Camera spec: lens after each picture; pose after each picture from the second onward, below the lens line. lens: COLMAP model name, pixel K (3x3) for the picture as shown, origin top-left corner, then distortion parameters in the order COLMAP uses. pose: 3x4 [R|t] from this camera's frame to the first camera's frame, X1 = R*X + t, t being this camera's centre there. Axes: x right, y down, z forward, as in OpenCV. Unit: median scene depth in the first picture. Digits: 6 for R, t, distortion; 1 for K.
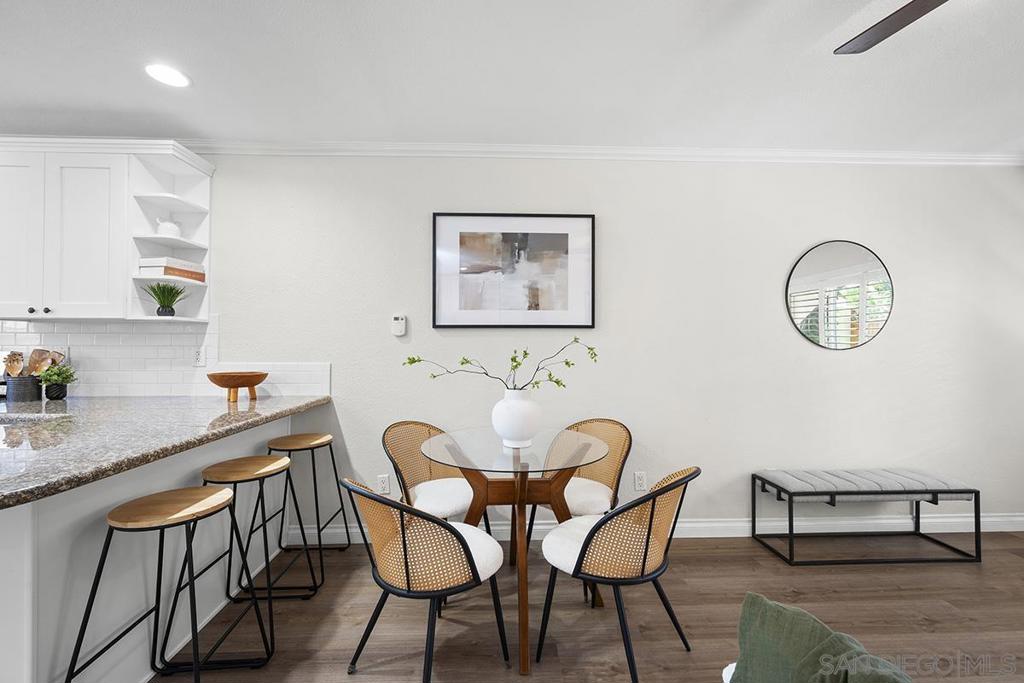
lens RADIAL K [[413.4, 0, 512.1], [0, 413.4, 343.0], [0, 0, 1]] dist [-0.000963, -0.000130]
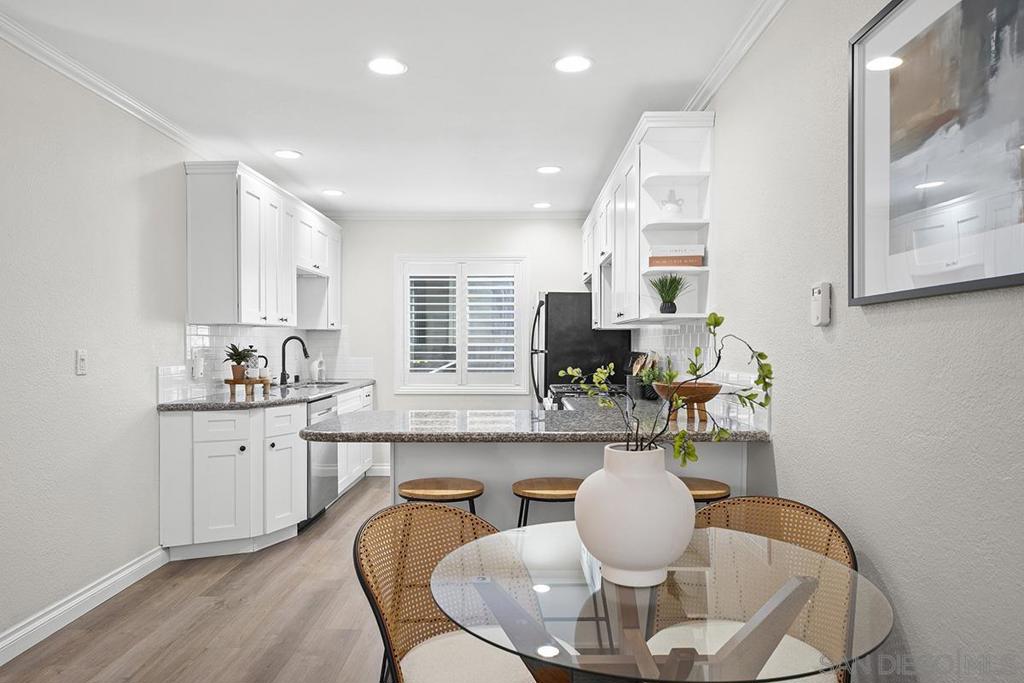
lens RADIAL K [[672.9, 0, 510.4], [0, 672.9, 352.8], [0, 0, 1]] dist [-0.002253, -0.001292]
pose [[-0.048108, 0.006762, -0.998819, 0.576793], [0.006100, 0.999960, 0.006476, 0.006264], [0.998824, -0.005781, -0.048147, 0.733462]]
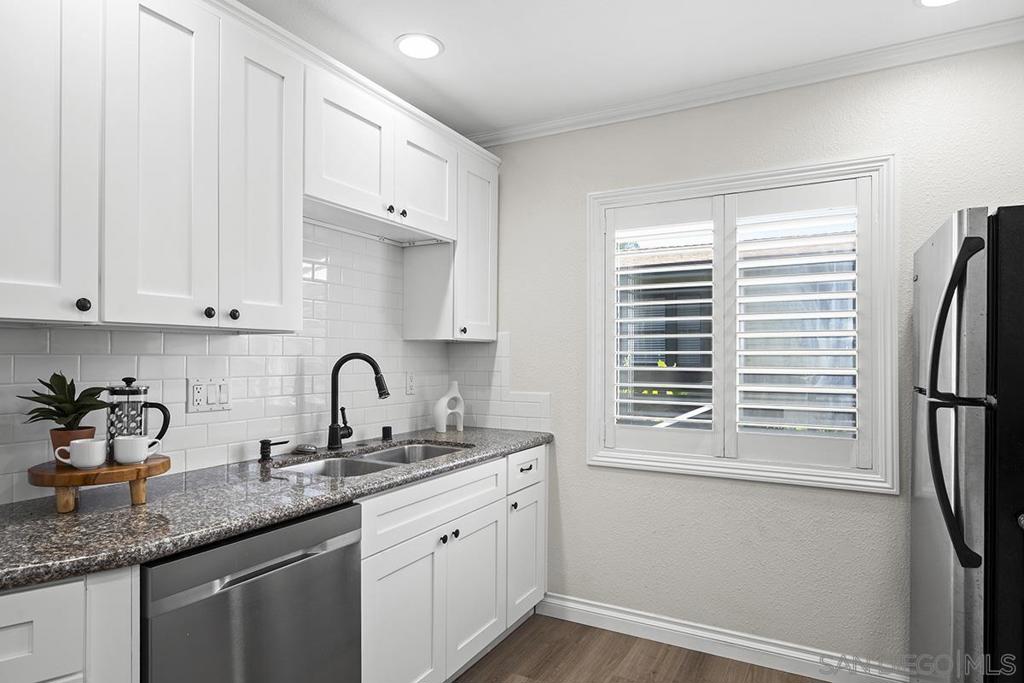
lens RADIAL K [[585.8, 0, 512.6], [0, 585.8, 353.0], [0, 0, 1]] dist [0.000365, 0.000031]
pose [[-0.509029, -0.013072, -0.860650, -0.948052], [0.000741, 0.999878, -0.015624, -0.024253], [0.860749, -0.008591, -0.508957, 0.624861]]
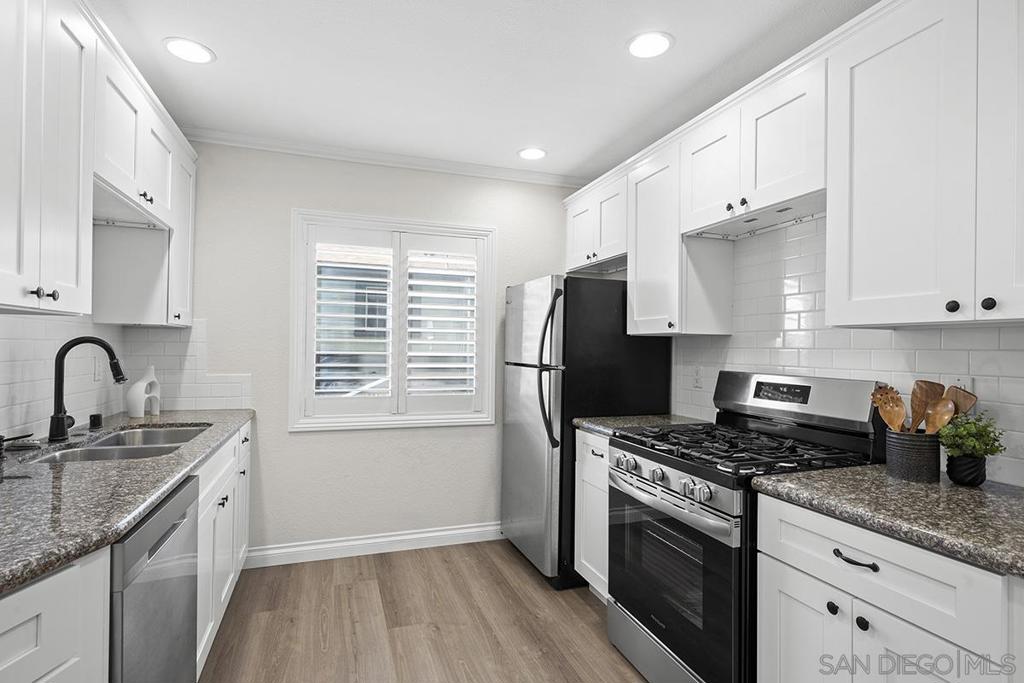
lens RADIAL K [[514.5, 0, 512.0], [0, 514.5, 341.5], [0, 0, 1]] dist [-0.001528, -0.000287]
pose [[0.296263, -0.010995, -0.955043, -0.678146], [-0.004645, 0.999905, -0.012952, -0.024926], [0.955095, 0.008274, 0.296184, 0.296630]]
